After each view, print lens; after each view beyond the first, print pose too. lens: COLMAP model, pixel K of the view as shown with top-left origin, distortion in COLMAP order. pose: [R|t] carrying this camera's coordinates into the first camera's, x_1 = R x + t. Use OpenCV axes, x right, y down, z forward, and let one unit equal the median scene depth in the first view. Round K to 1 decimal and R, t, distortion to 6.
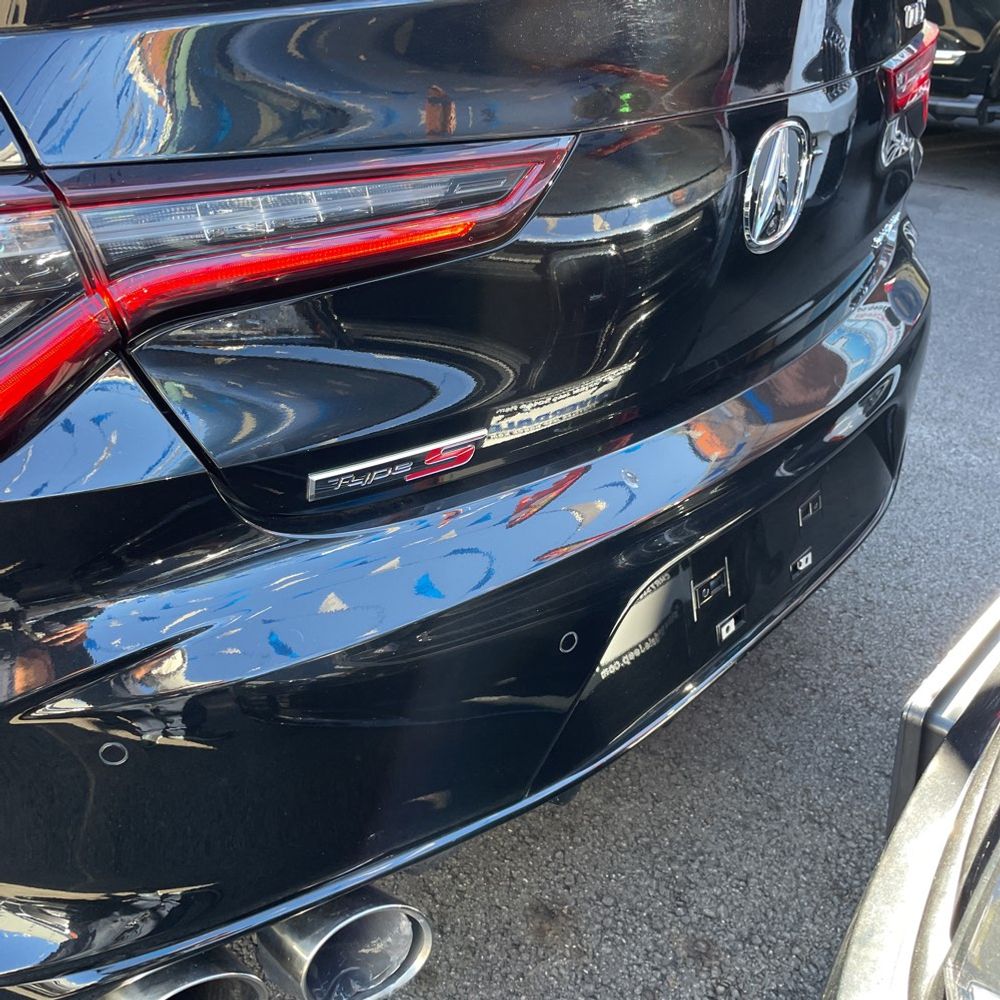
lens RADIAL K [[1002.4, 0, 500.0], [0, 1002.4, 486.2], [0, 0, 1]] dist [0.094601, -0.126488]
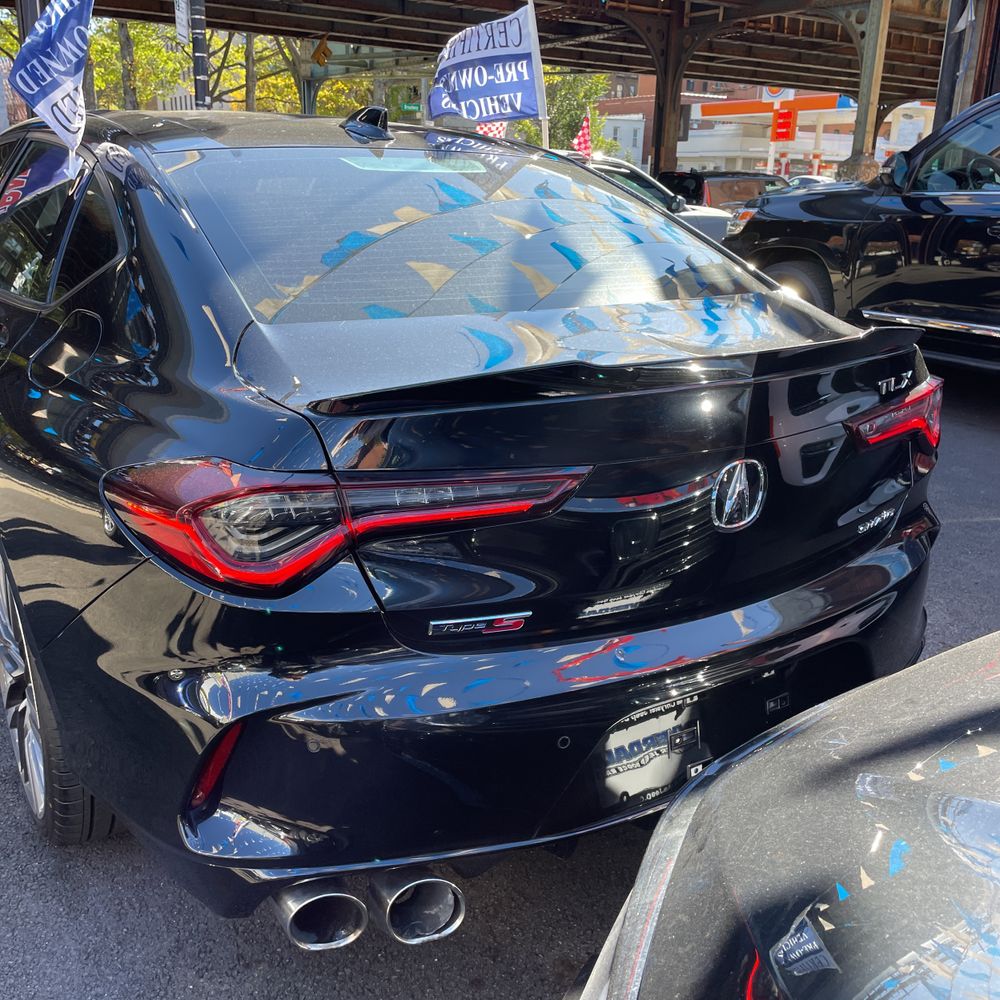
lens RADIAL K [[1002.4, 0, 500.0], [0, 1002.4, 486.2], [0, 0, 1]] dist [0.094601, -0.126488]
pose [[0.965556, 0.110071, -0.235767, 0.357756], [-0.153000, 0.973091, -0.172295, 0.047136], [0.210458, 0.202433, 0.956414, -0.859539]]
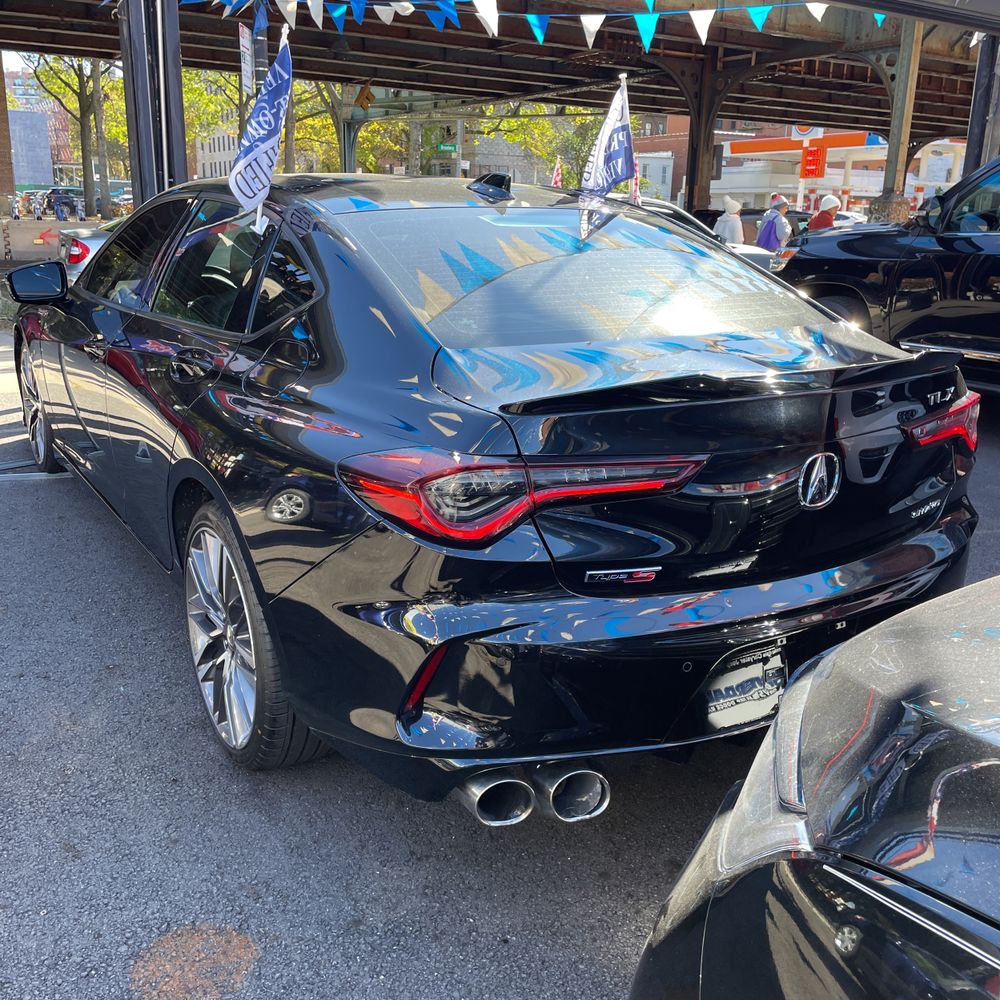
lens RADIAL K [[1002.4, 0, 500.0], [0, 1002.4, 486.2], [0, 0, 1]] dist [0.094601, -0.126488]
pose [[0.958343, 0.106318, -0.265095, 0.246342], [-0.162489, 0.966251, -0.199891, 0.314788], [0.234897, 0.234640, 0.943275, -1.469106]]
